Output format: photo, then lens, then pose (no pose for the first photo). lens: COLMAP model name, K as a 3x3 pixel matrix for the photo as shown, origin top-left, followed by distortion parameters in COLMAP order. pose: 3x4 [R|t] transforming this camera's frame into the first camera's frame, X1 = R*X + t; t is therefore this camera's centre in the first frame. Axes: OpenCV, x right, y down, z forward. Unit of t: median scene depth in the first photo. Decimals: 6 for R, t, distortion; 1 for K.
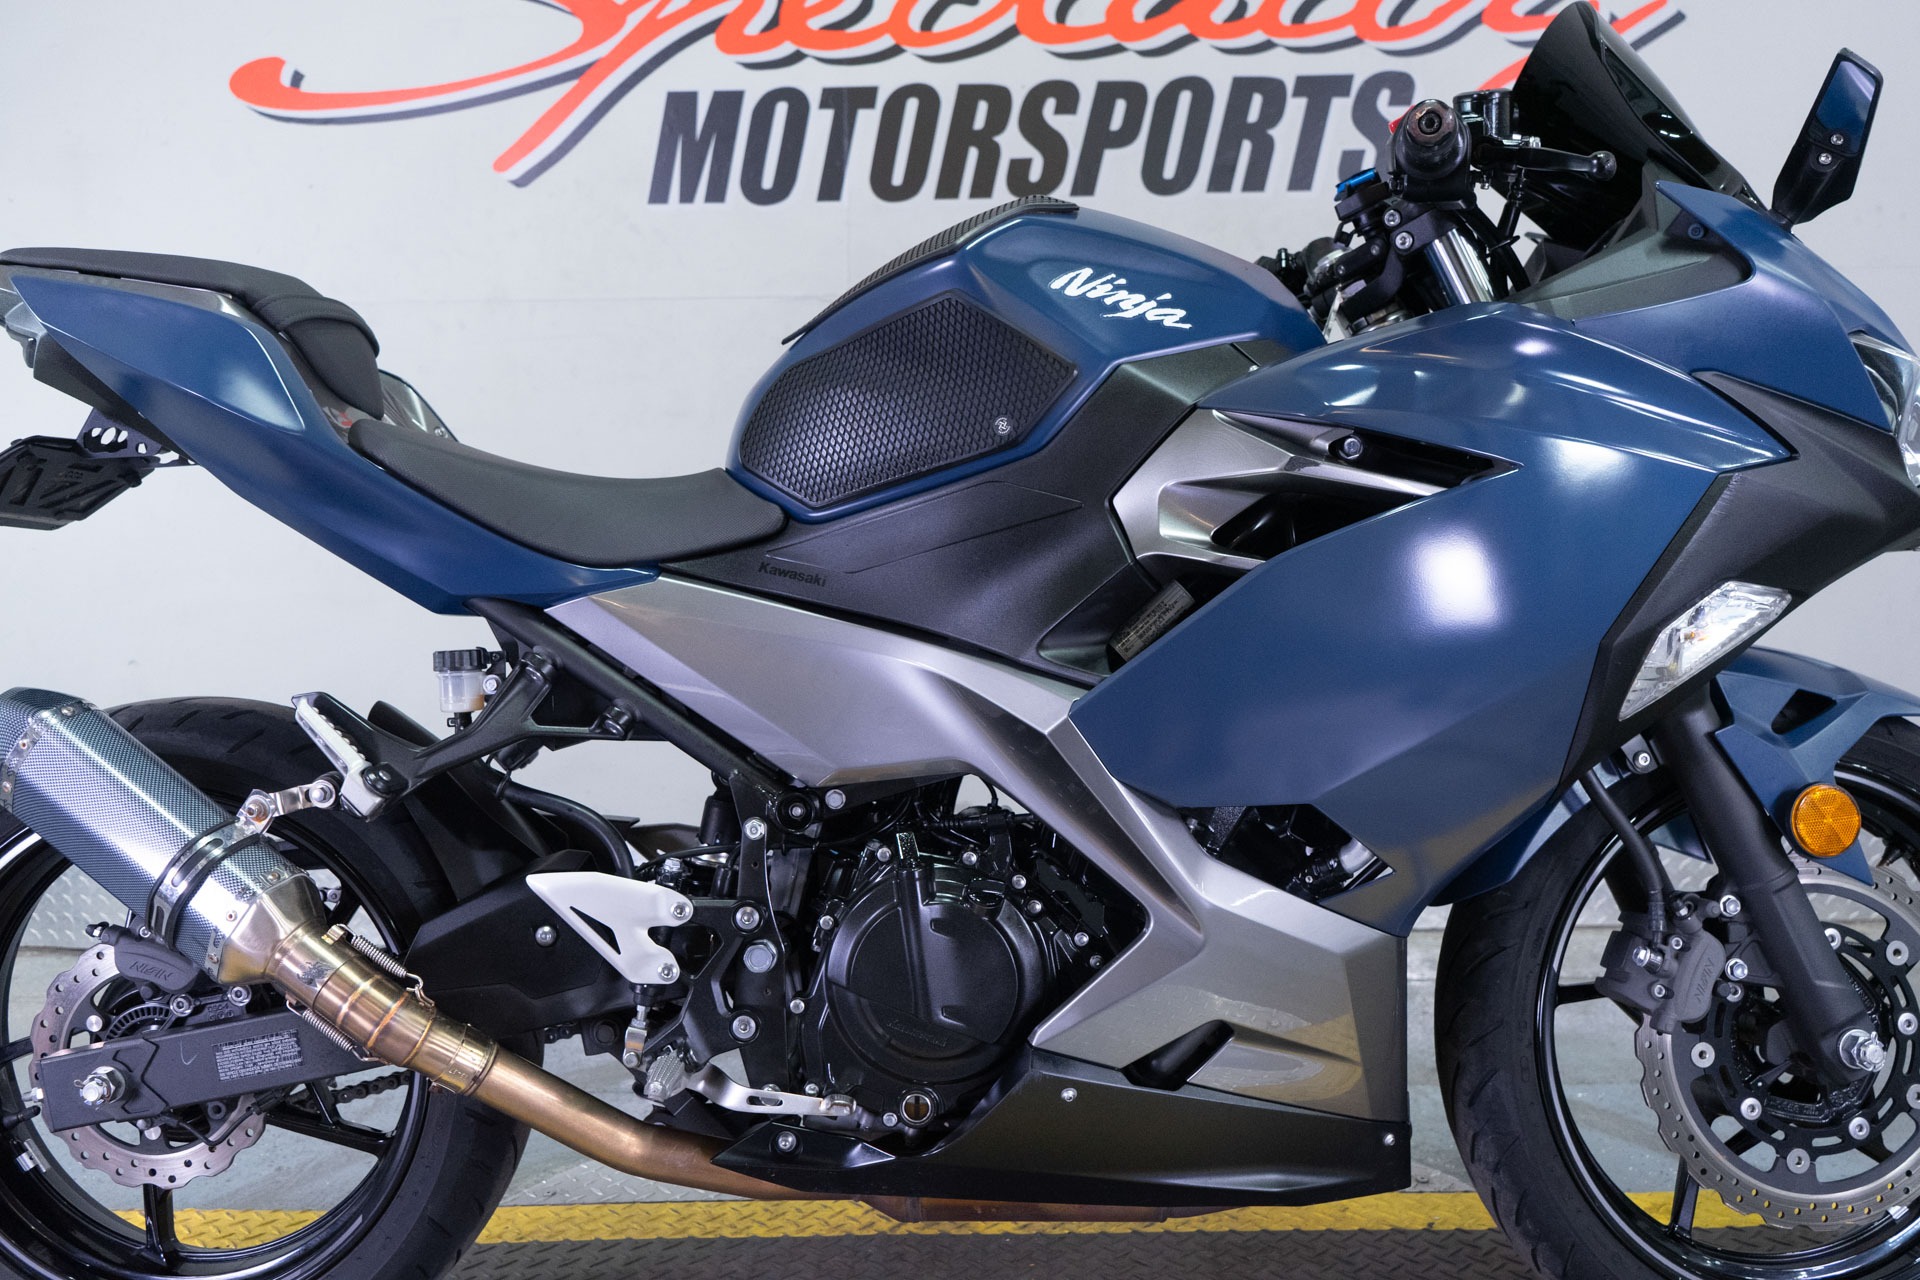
lens RADIAL K [[1613.5, 0, 957.0], [0, 1613.5, 626.0], [0, 0, 1]] dist [-0.002560, 0.009783]
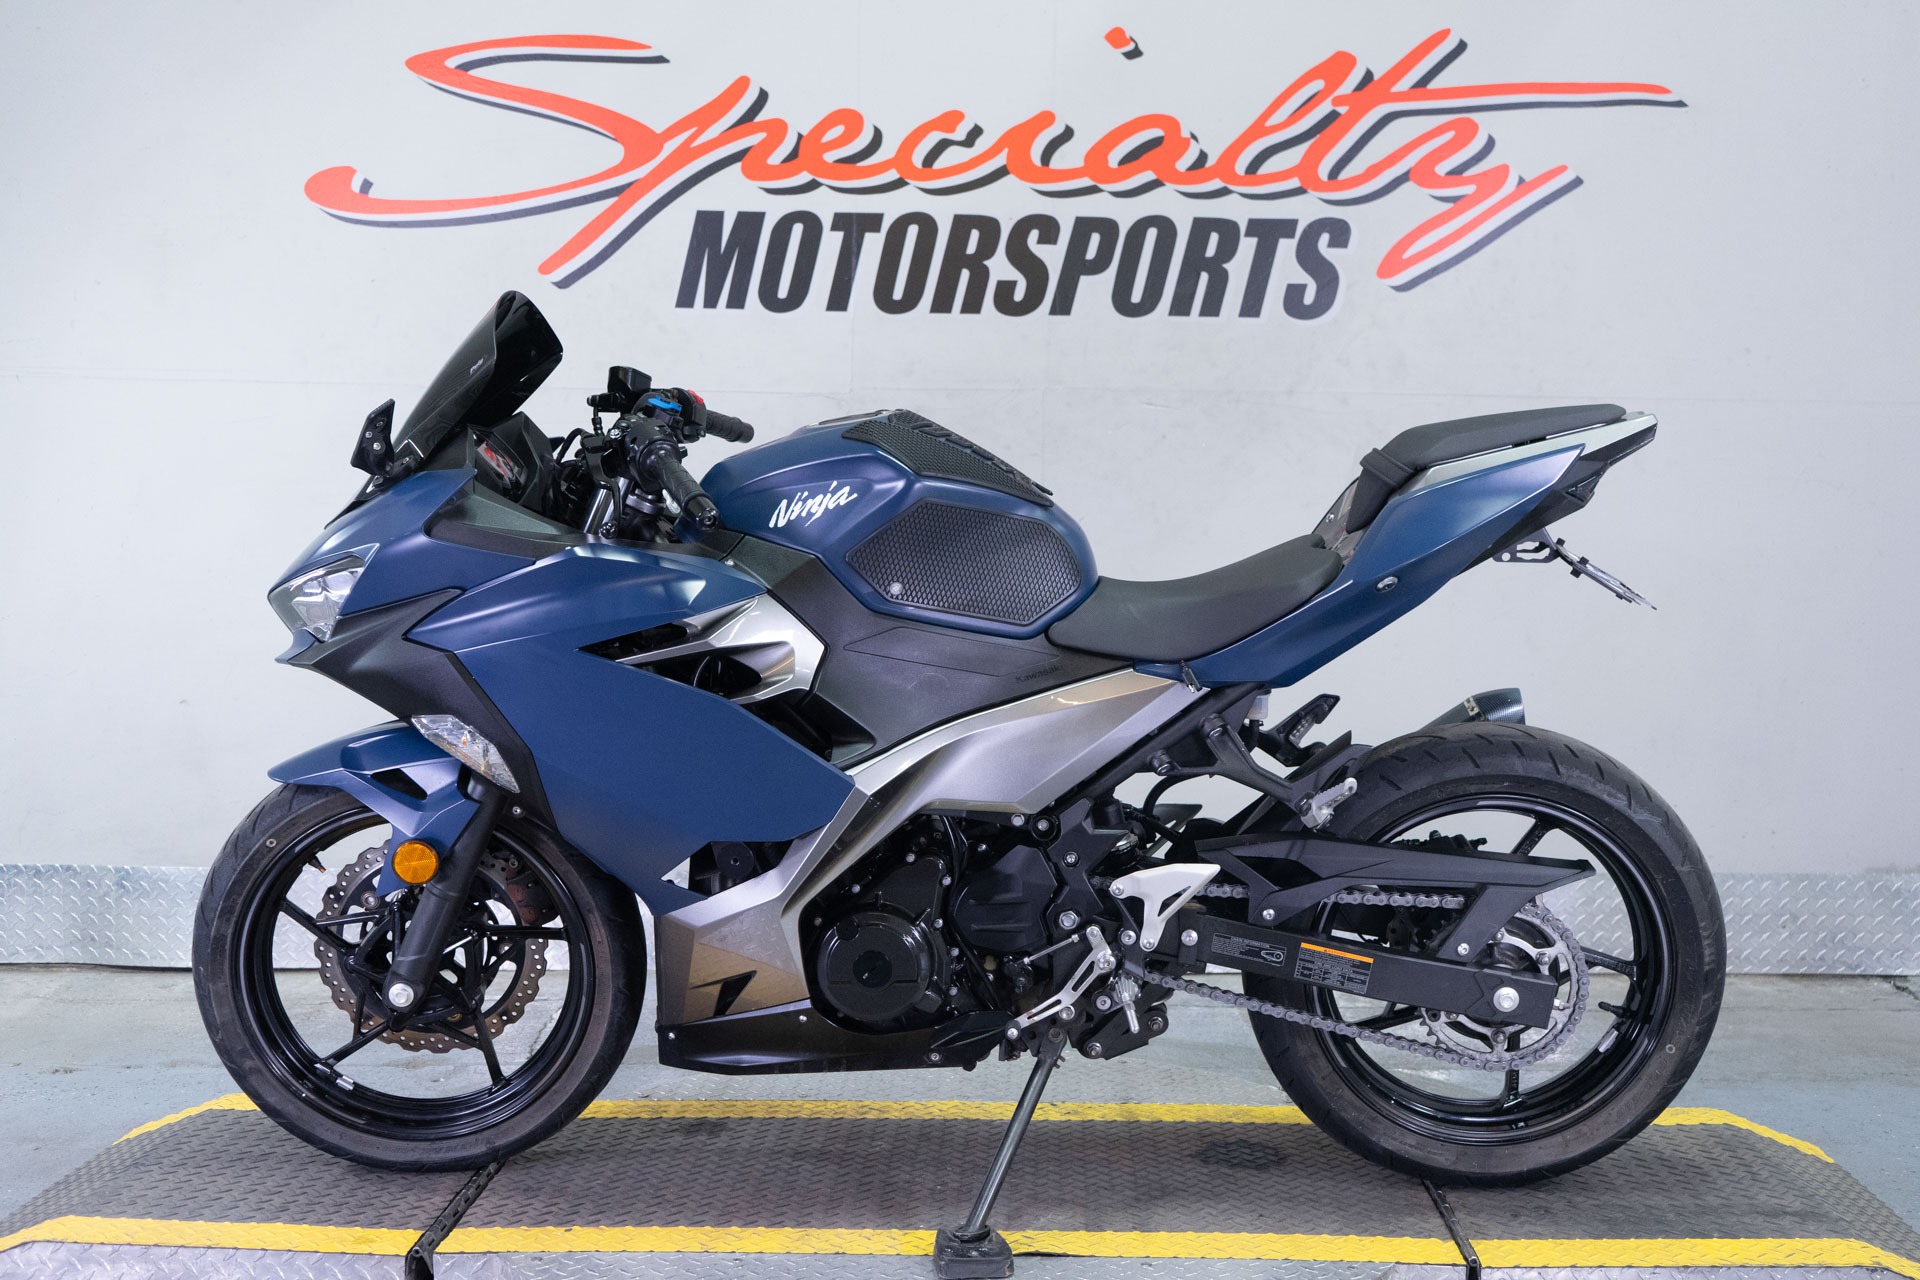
lens RADIAL K [[2176.5, 0, 955.1], [0, 2176.5, 600.3], [0, 0, 1]] dist [0.003620, 0.000000]
pose [[0.999133, 0.030596, 0.028216, -0.033706], [-0.029151, 0.998310, -0.050270, 0.014006], [-0.029707, 0.049404, 0.998337, -0.526151]]
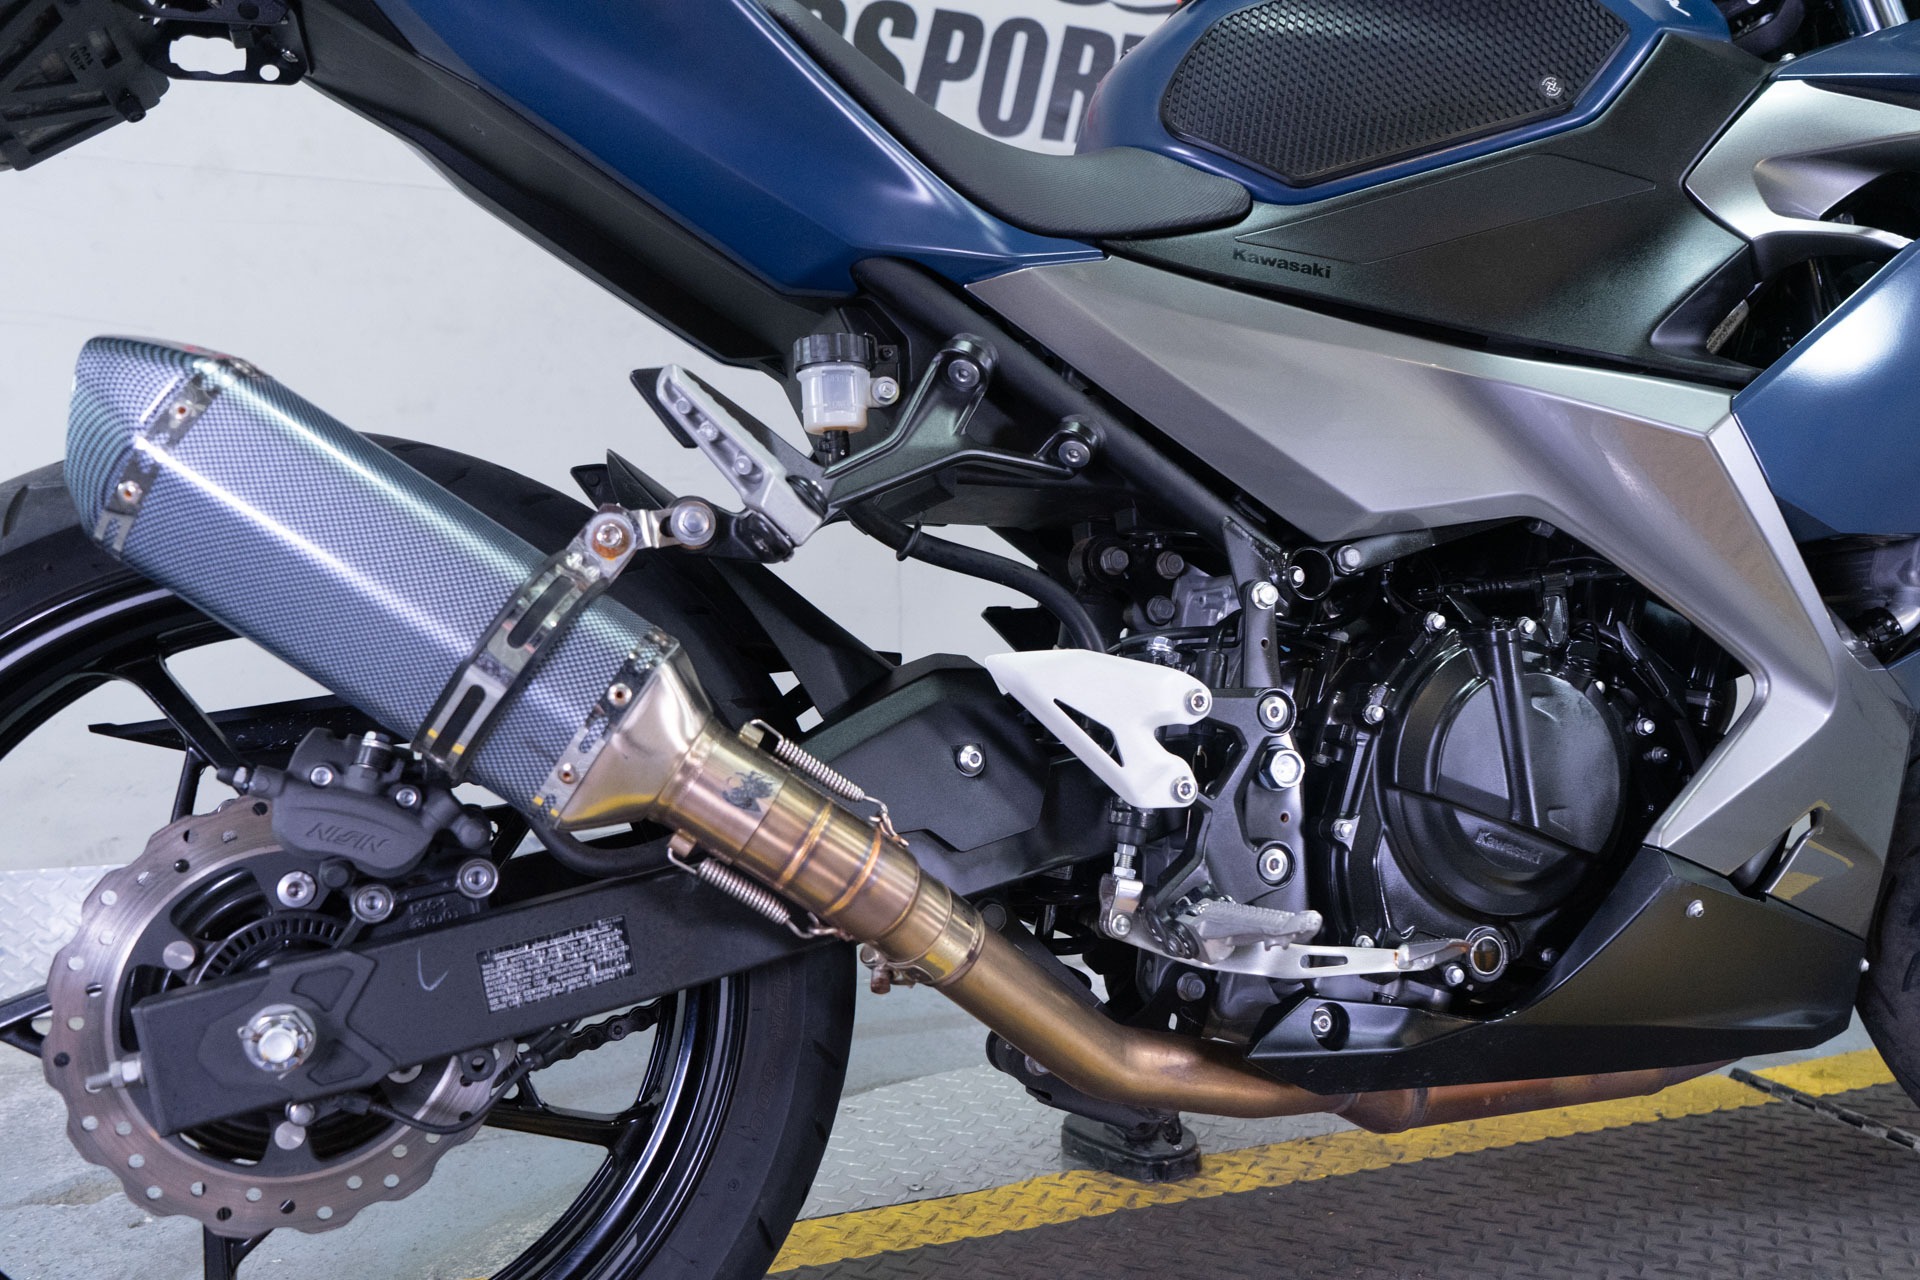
lens RADIAL K [[1552.7, 0, 978.8], [0, 1552.7, 632.1], [0, 0, 1]] dist [-0.019962, 0.024261]
pose [[0.923703, 0.004160, 0.383087, -0.234037], [0.022386, 0.997646, -0.064812, 0.084291], [-0.382455, 0.068442, 0.921436, 0.183215]]
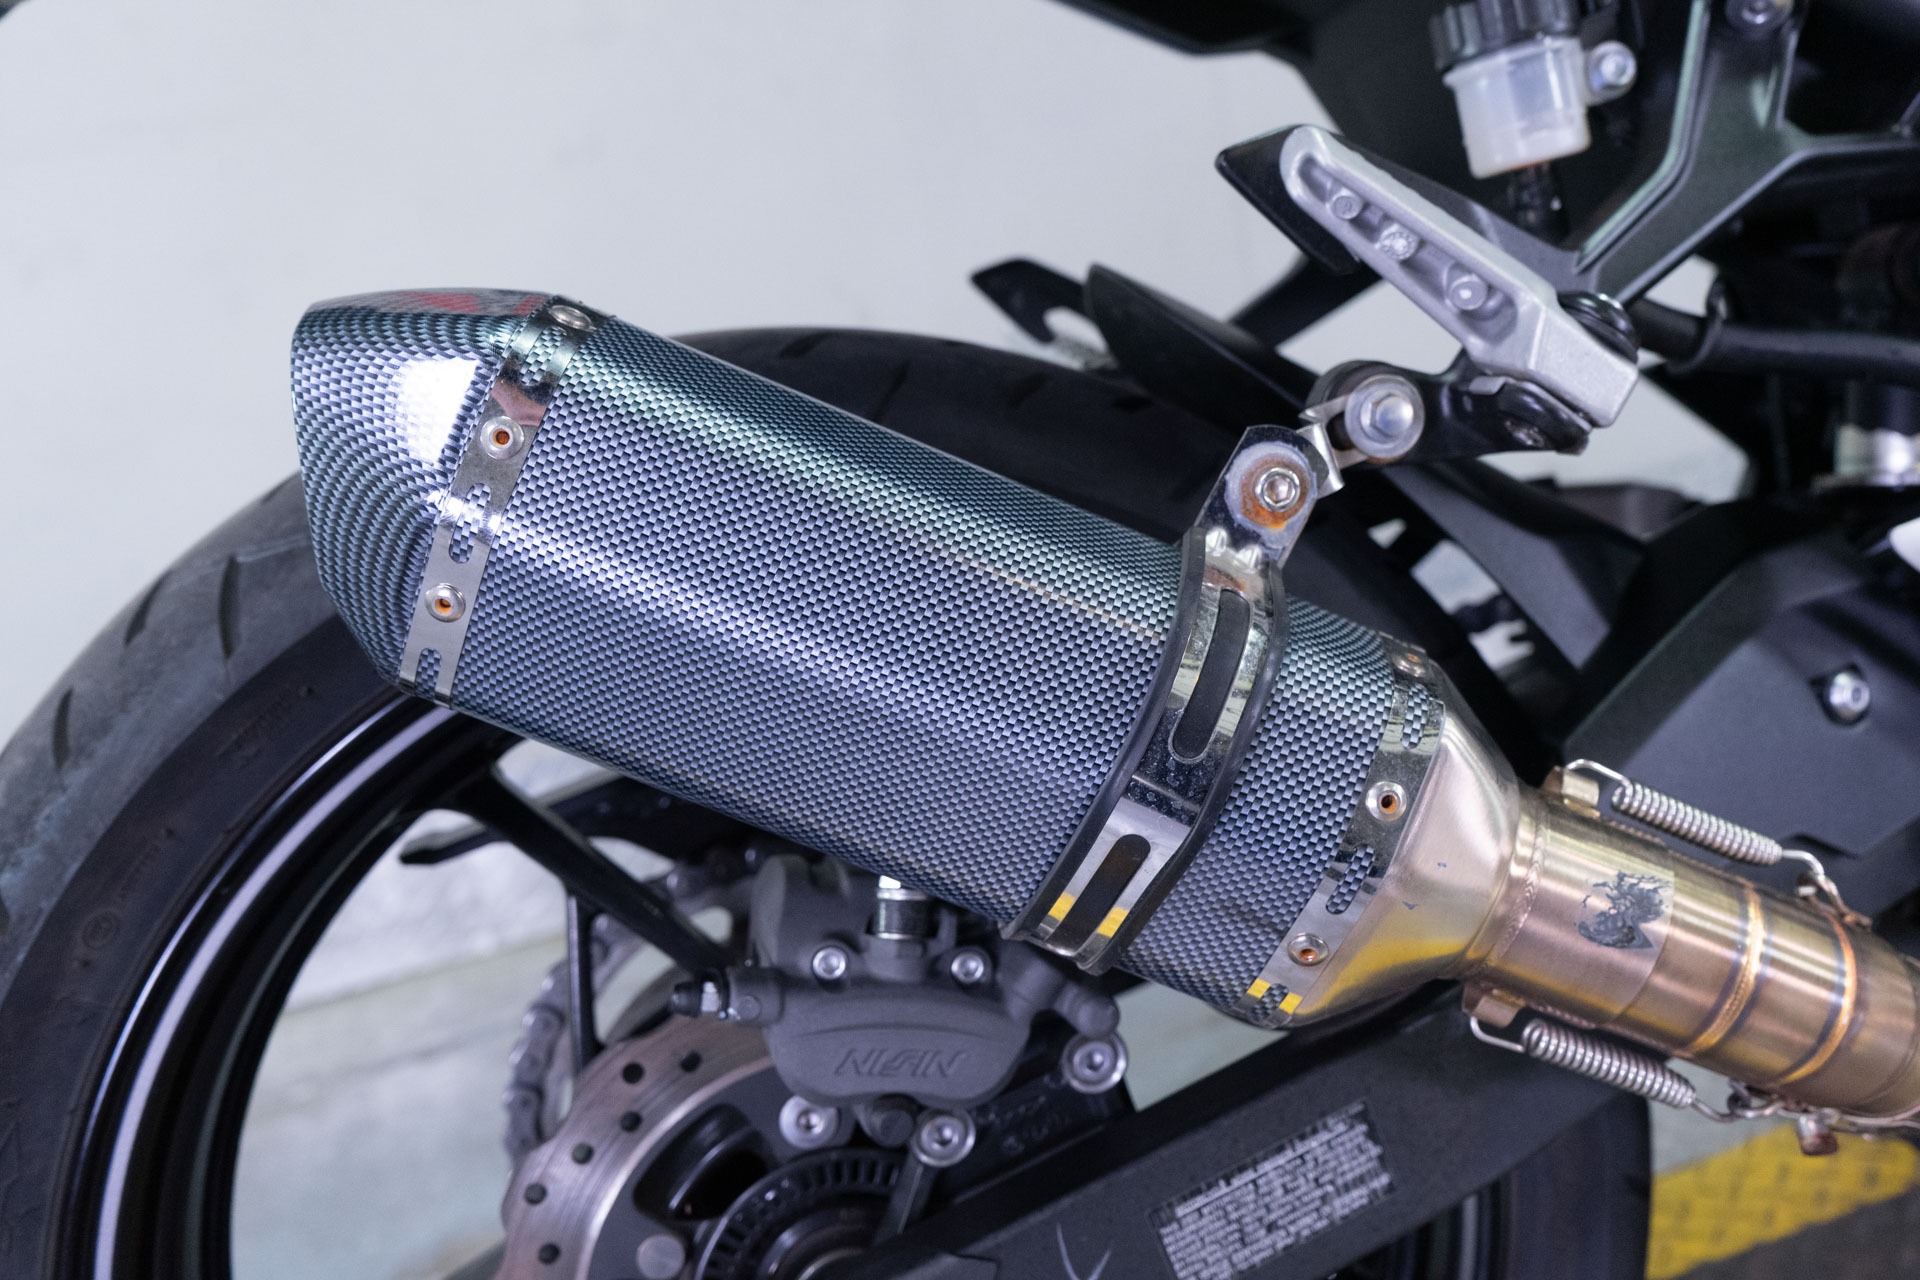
lens RADIAL K [[1832.4, 0, 965.9], [0, 1832.4, 631.4], [0, 0, 1]] dist [0.002736, 0.000000]
pose [[0.947620, -0.225221, 0.226478, -0.257353], [0.203789, 0.972326, 0.114244, 0.038828], [-0.245941, -0.062106, 0.967293, 0.291516]]
